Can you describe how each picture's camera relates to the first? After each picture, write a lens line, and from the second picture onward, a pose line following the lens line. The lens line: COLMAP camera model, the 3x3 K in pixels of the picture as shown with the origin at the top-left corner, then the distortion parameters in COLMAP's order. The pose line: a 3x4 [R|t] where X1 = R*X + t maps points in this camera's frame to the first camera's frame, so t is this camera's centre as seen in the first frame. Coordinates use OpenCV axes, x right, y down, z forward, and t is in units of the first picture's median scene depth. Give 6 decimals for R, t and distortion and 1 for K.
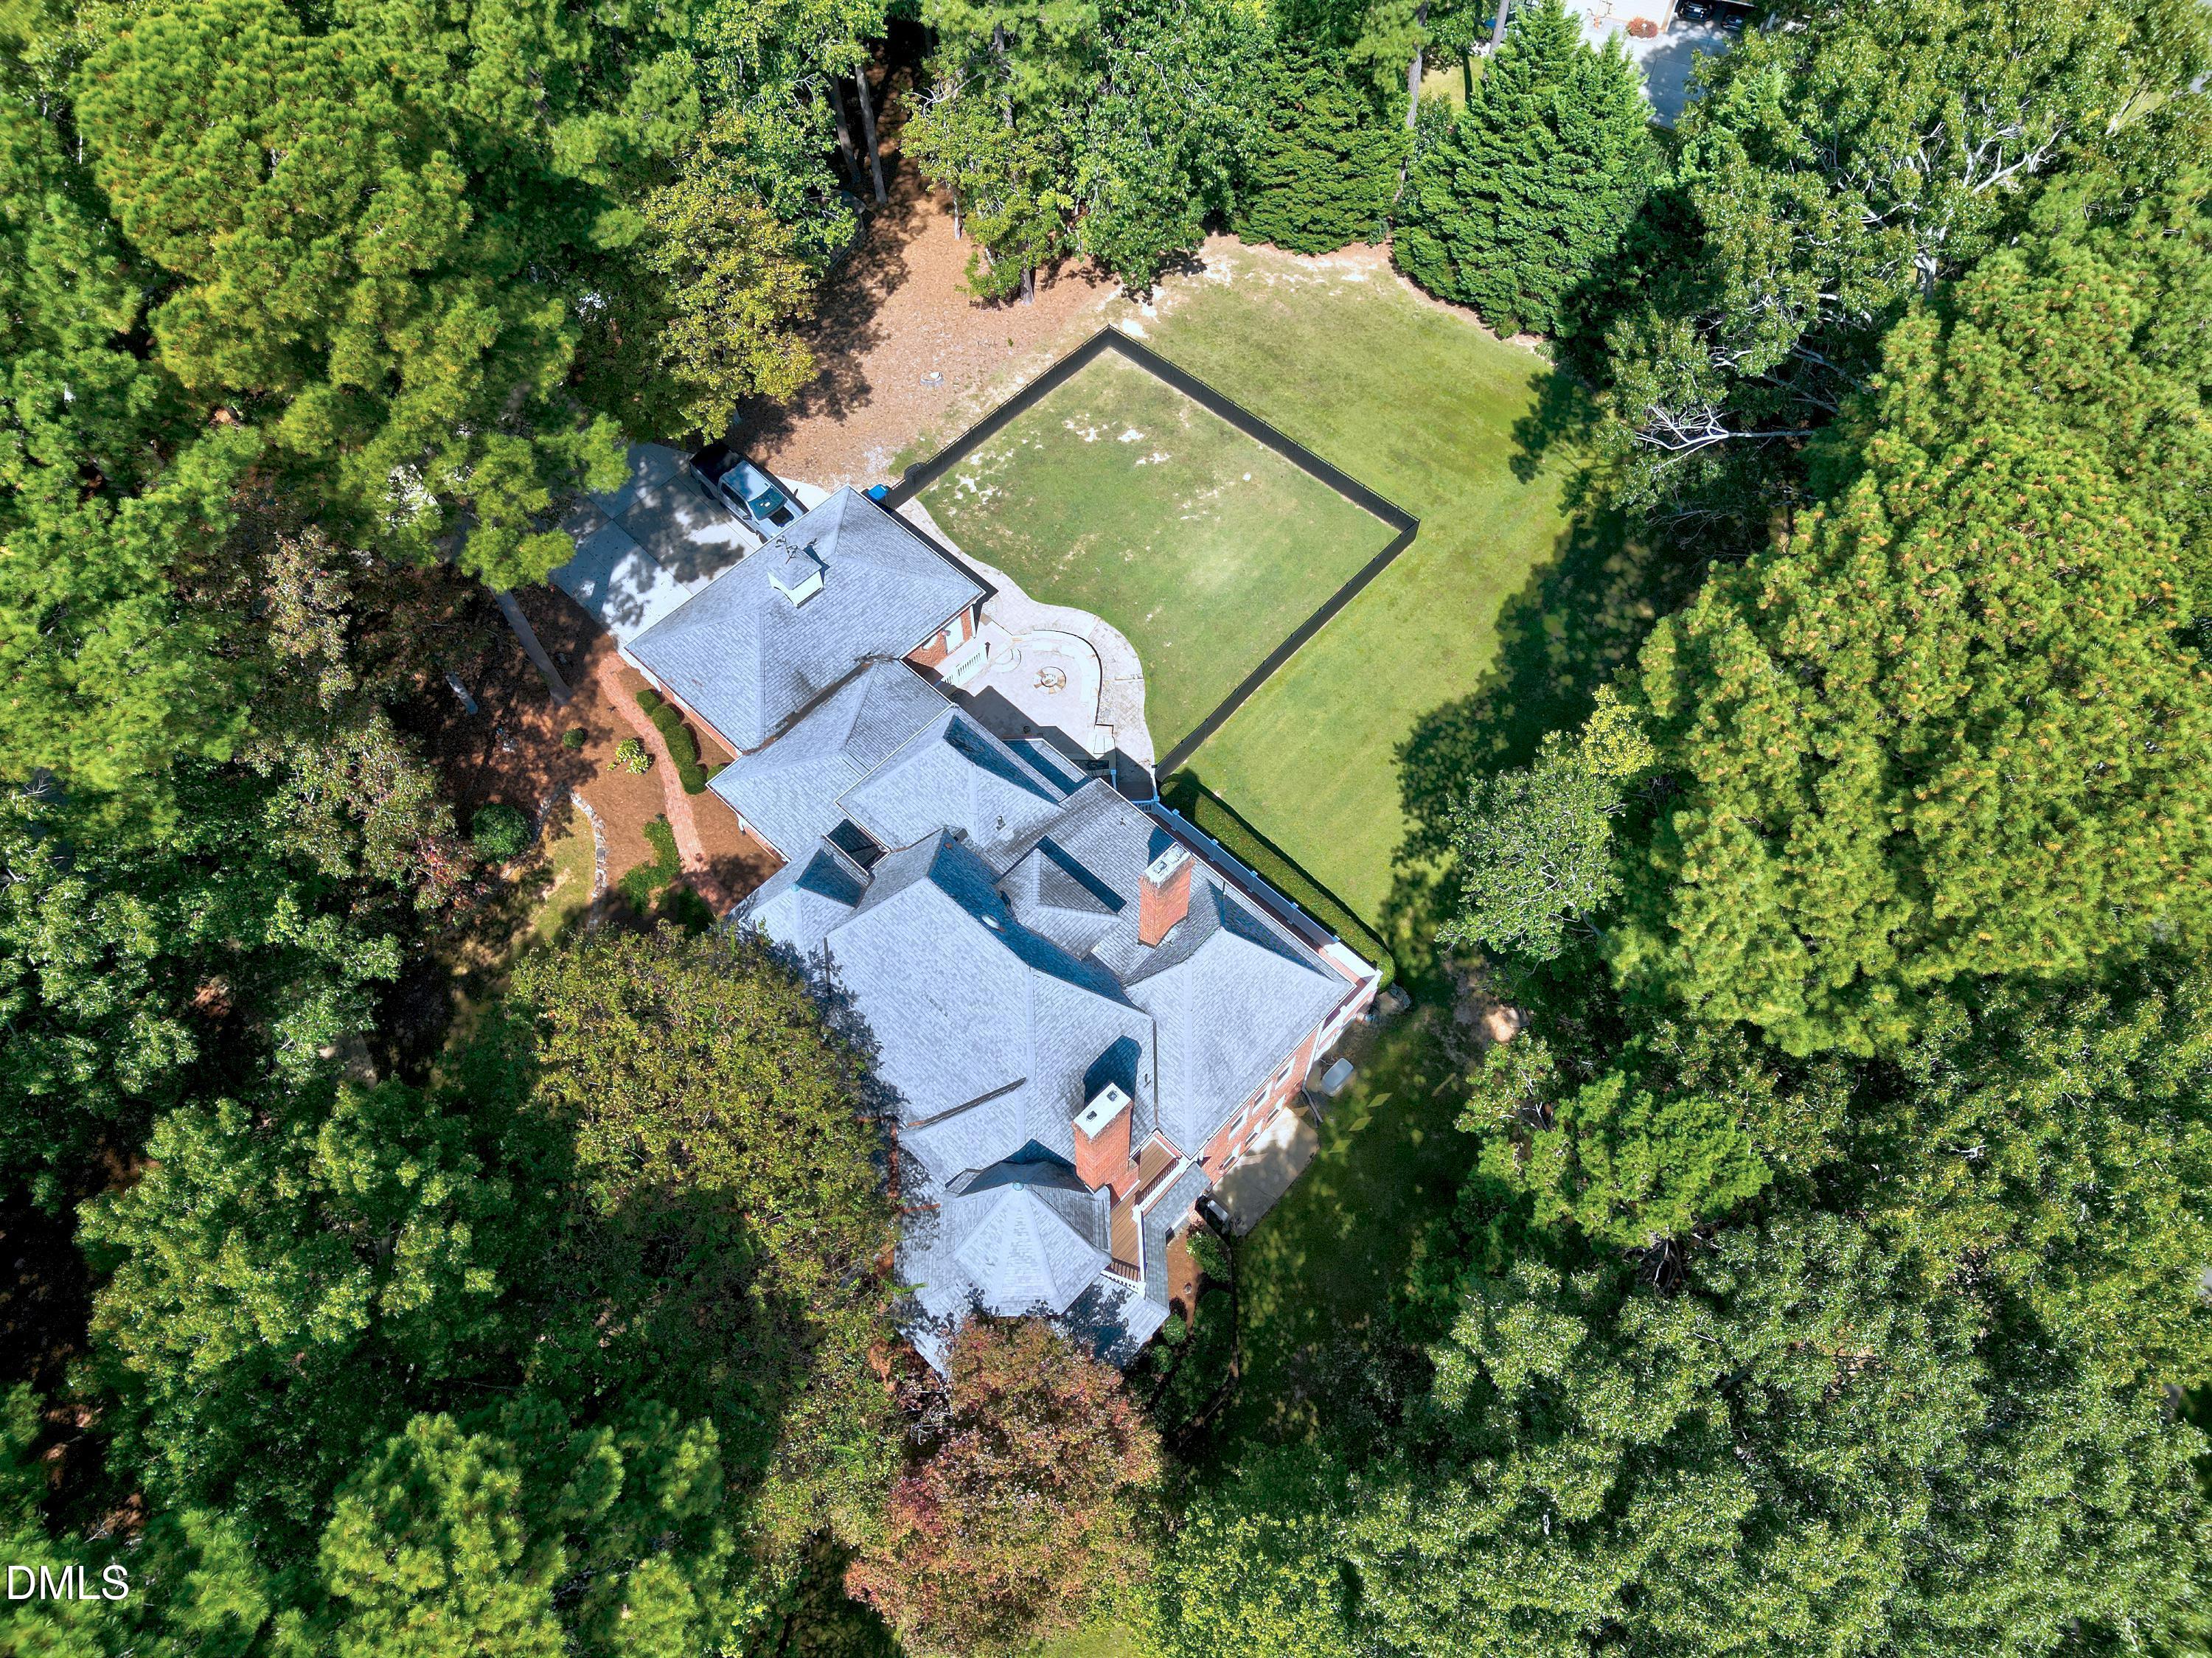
lens RADIAL K [[1554.9, 0, 1119.0], [0, 1554.9, 828.2], [0, 0, 1]] dist [0.052587, -0.042536]
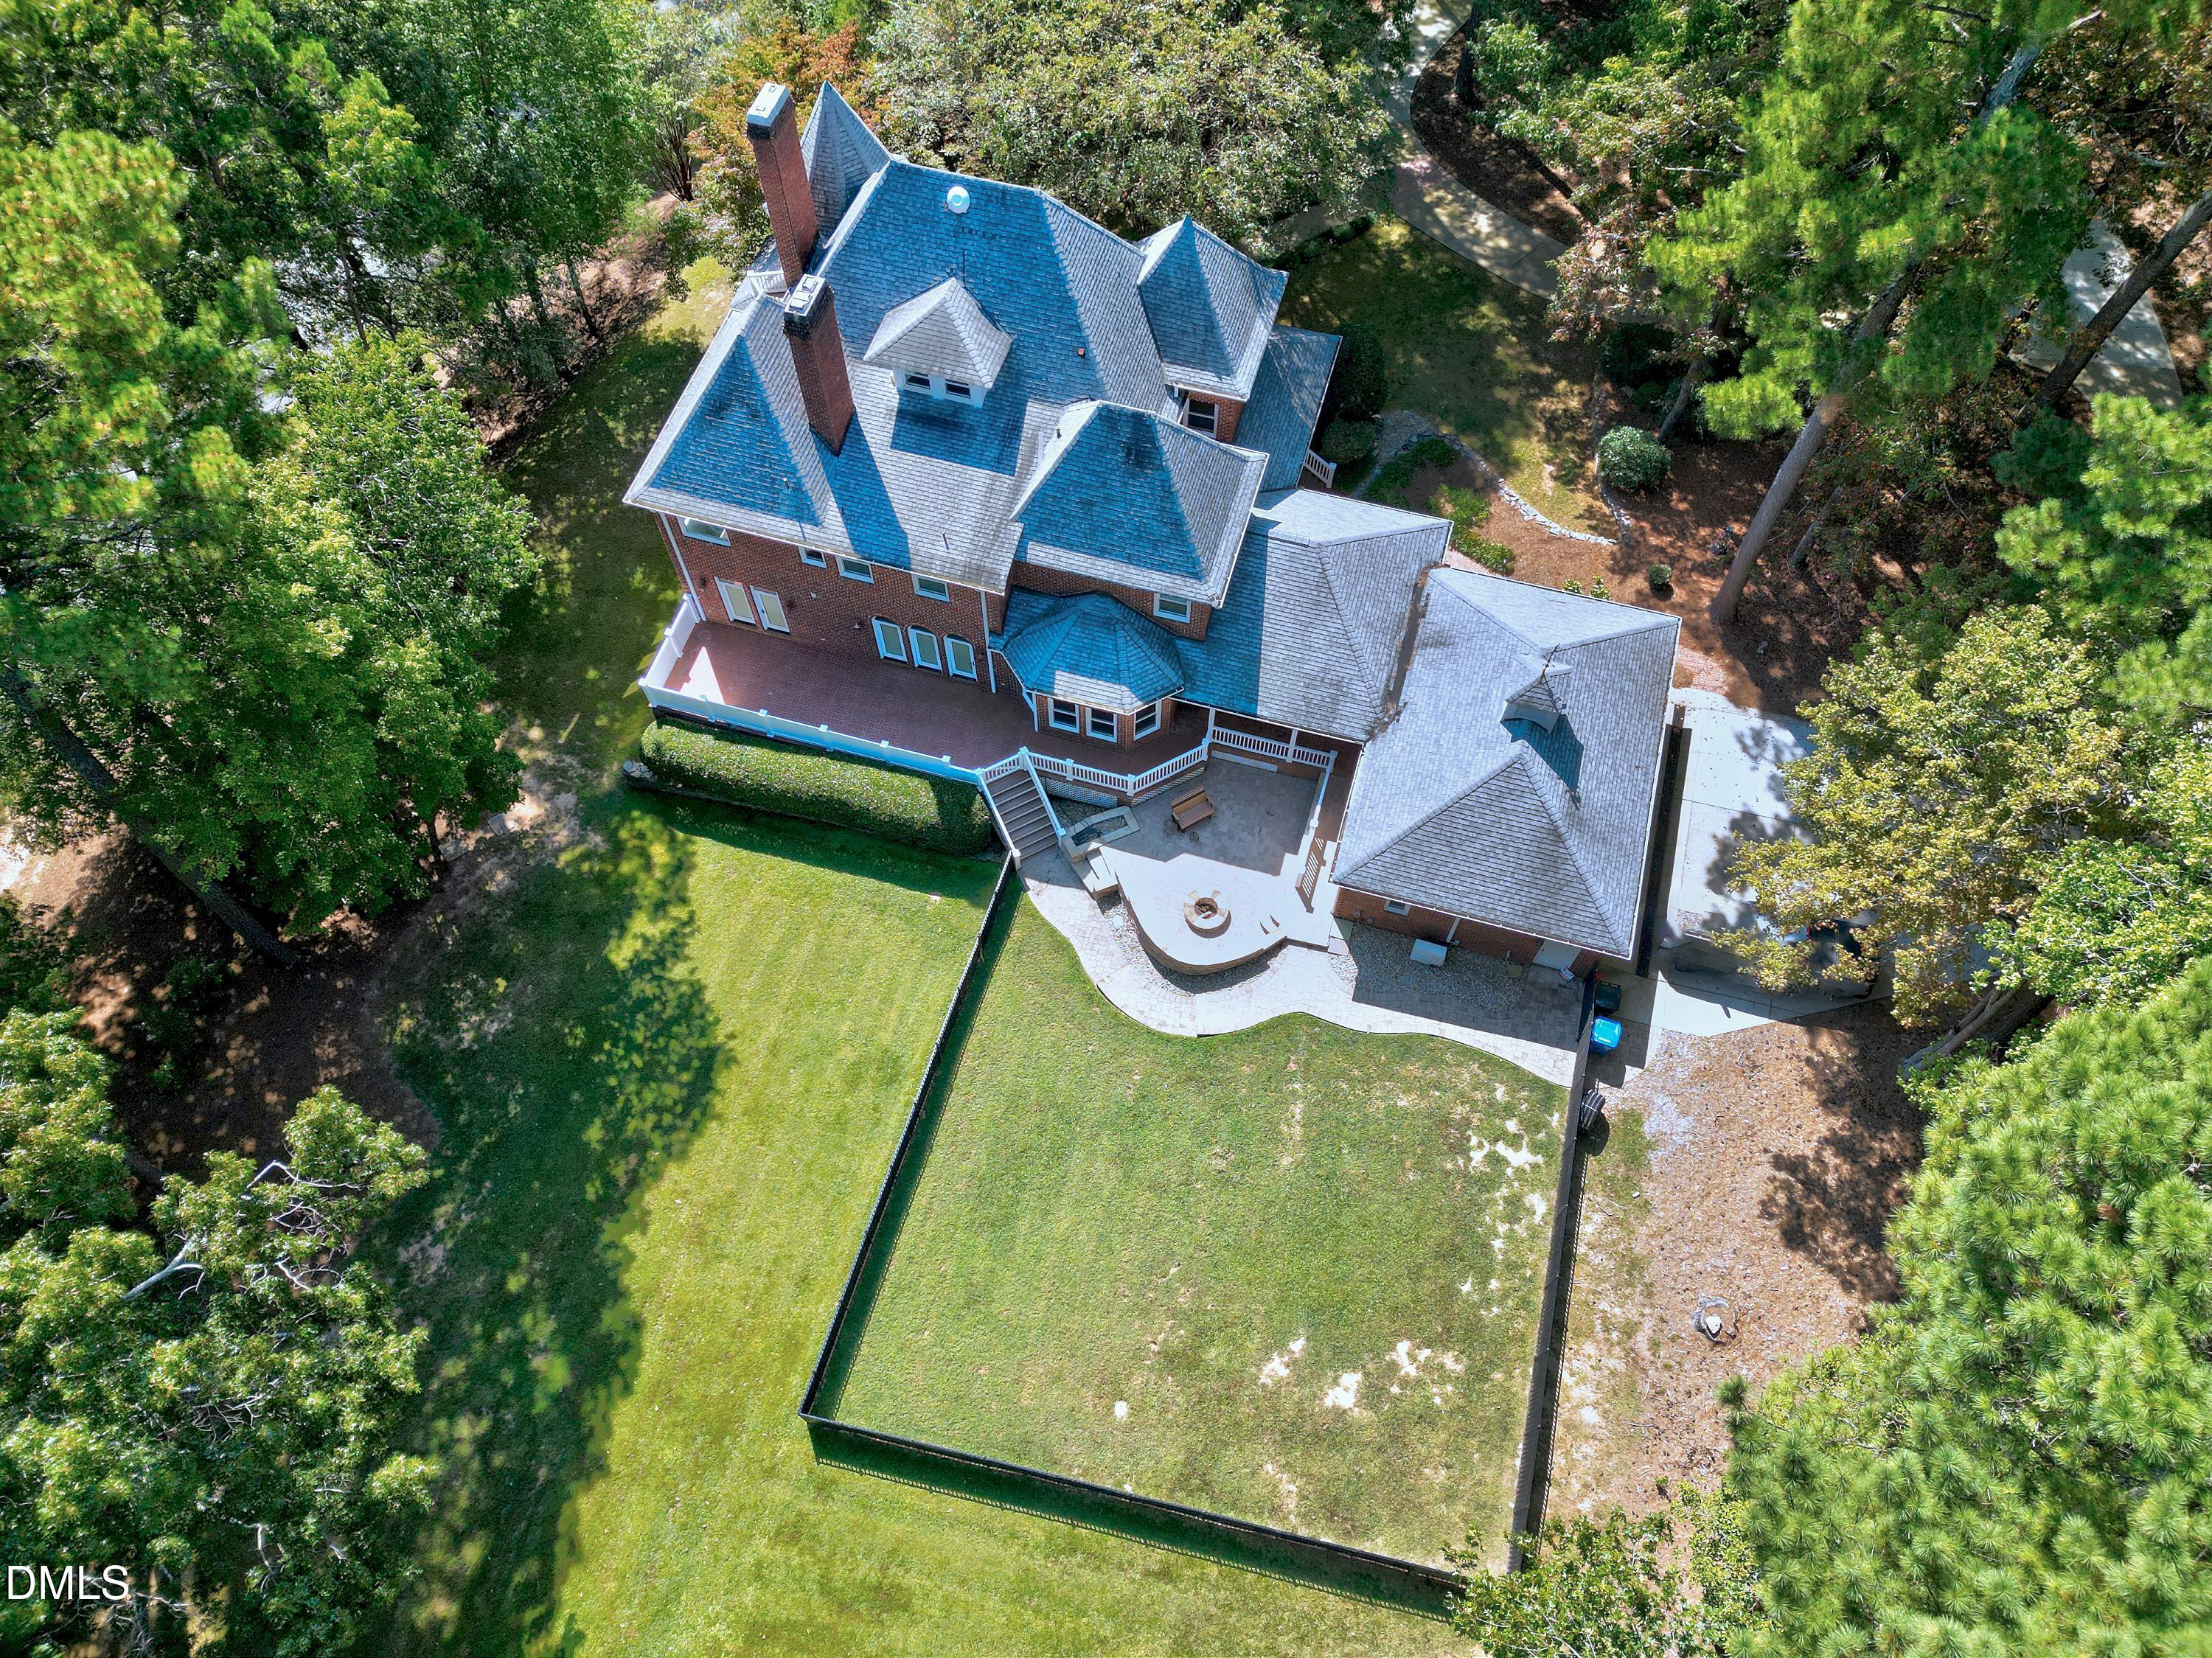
lens RADIAL K [[1554.9, 0, 1115.8], [0, 1554.9, 827.5], [0, 0, 1]] dist [0.052587, -0.042536]
pose [[-0.891526, 0.398772, -0.214854, 0.144776], [-0.390168, -0.435083, 0.811463, -0.706083], [0.230109, 0.807269, 0.543476, 0.620908]]
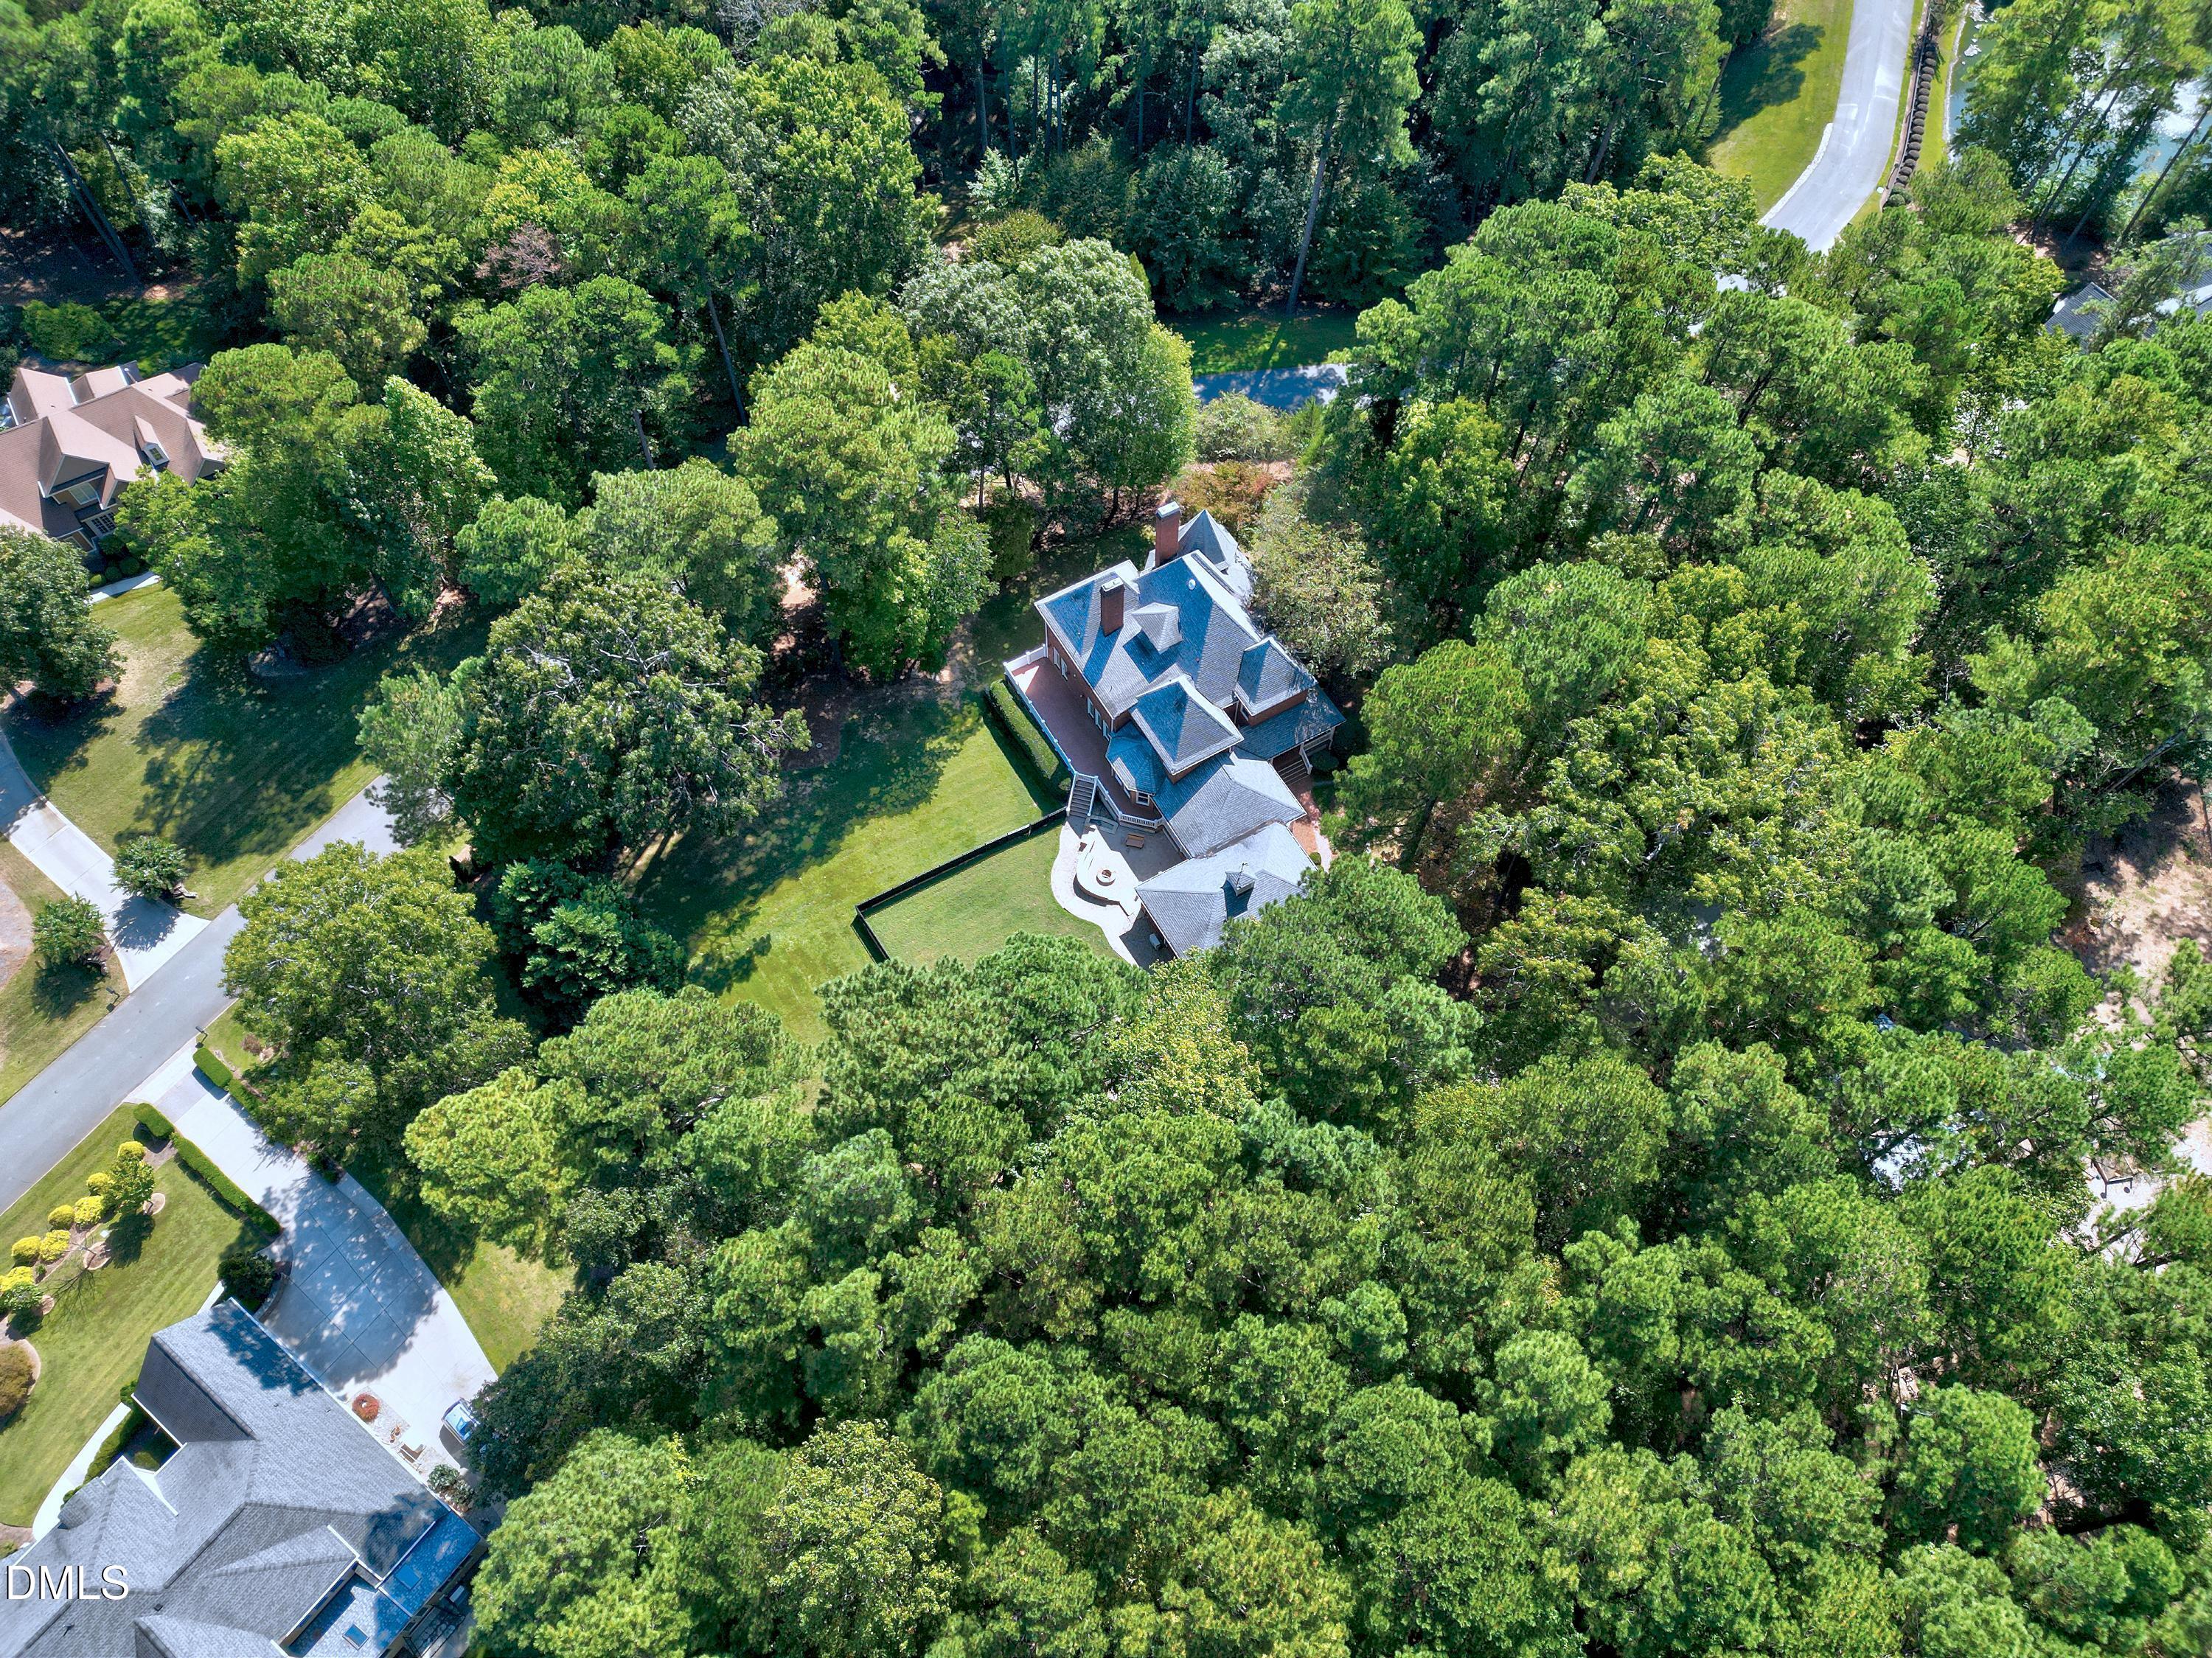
lens RADIAL K [[1554.9, 0, 1104.3], [0, 1554.9, 824.5], [0, 0, 1]] dist [0.052587, -0.042536]
pose [[-0.957347, -0.255633, 0.134676, -0.283161], [0.246546, -0.479671, 0.842099, -1.651976], [-0.150668, 0.839385, 0.522237, 0.064839]]
